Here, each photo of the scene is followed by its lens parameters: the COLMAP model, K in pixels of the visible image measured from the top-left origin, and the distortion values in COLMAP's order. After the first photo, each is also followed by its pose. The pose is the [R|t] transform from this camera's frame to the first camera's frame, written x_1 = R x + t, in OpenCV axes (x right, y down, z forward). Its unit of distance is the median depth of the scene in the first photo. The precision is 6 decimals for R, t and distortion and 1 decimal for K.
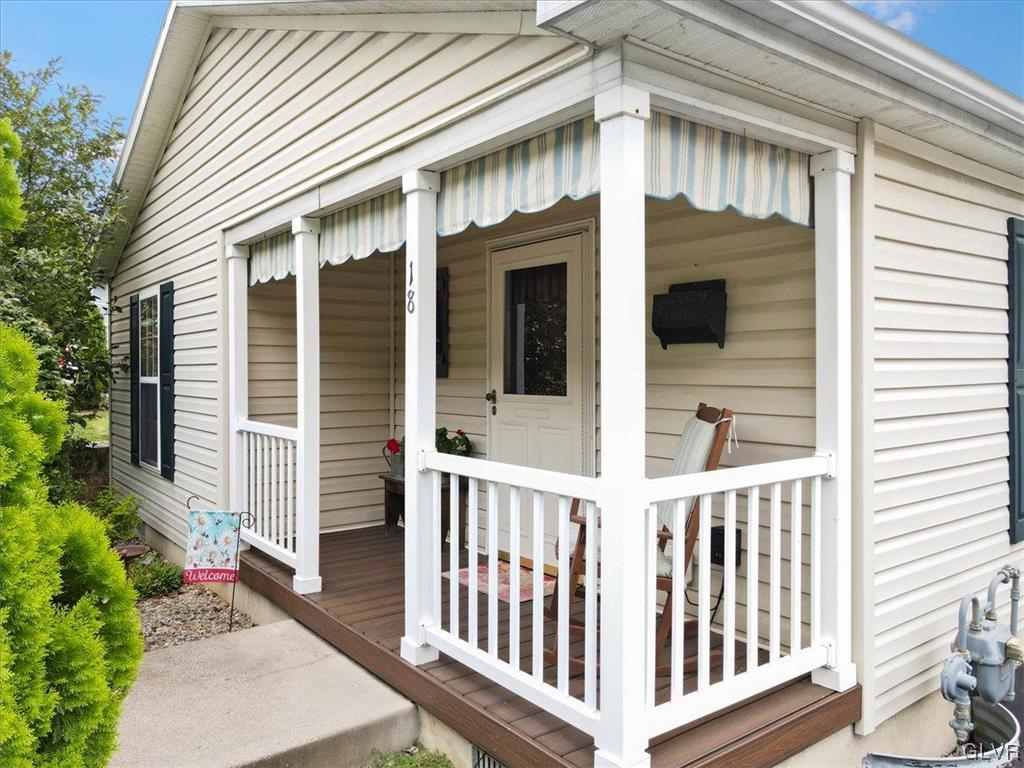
lens RADIAL K [[754.6, 0, 503.6], [0, 754.6, 370.1], [0, 0, 1]] dist [0.017452, 0.006398]
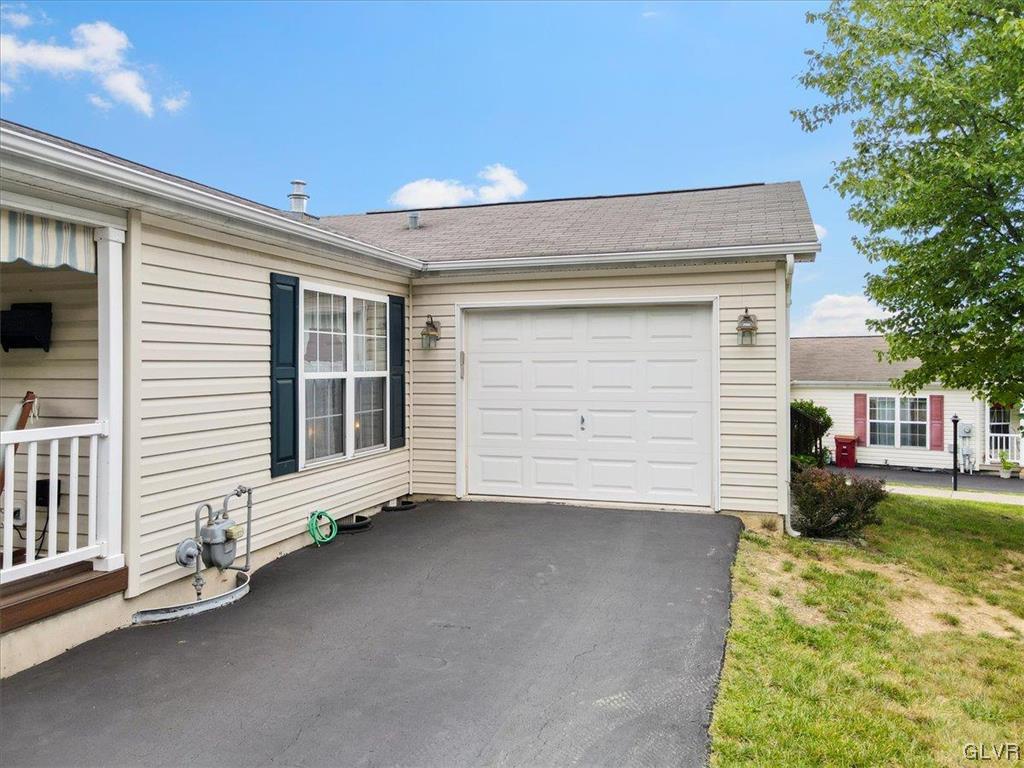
lens RADIAL K [[754.6, 0, 495.5], [0, 754.6, 366.2], [0, 0, 1]] dist [0.017452, 0.006398]
pose [[0.825228, 0.001290, 0.564798, 0.207250], [0.002221, 0.999982, -0.005530, 0.008098], [-0.564796, 0.005818, 0.825210, -0.730682]]
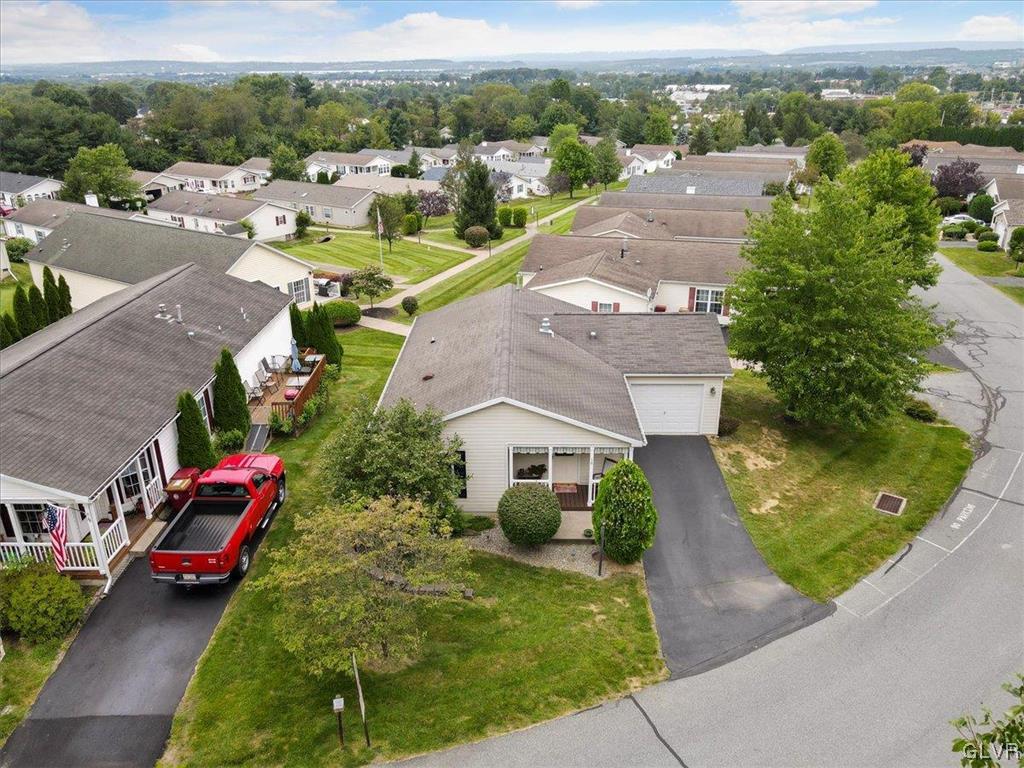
lens RADIAL K [[754.6, 0, 514.7], [0, 754.6, 379.0], [0, 0, 1]] dist [0.017452, 0.006398]
pose [[0.606678, -0.305143, 0.734050, -5.922211], [0.009768, 0.926186, 0.376940, -3.762461], [-0.794888, -0.221511, 0.564877, -2.425343]]
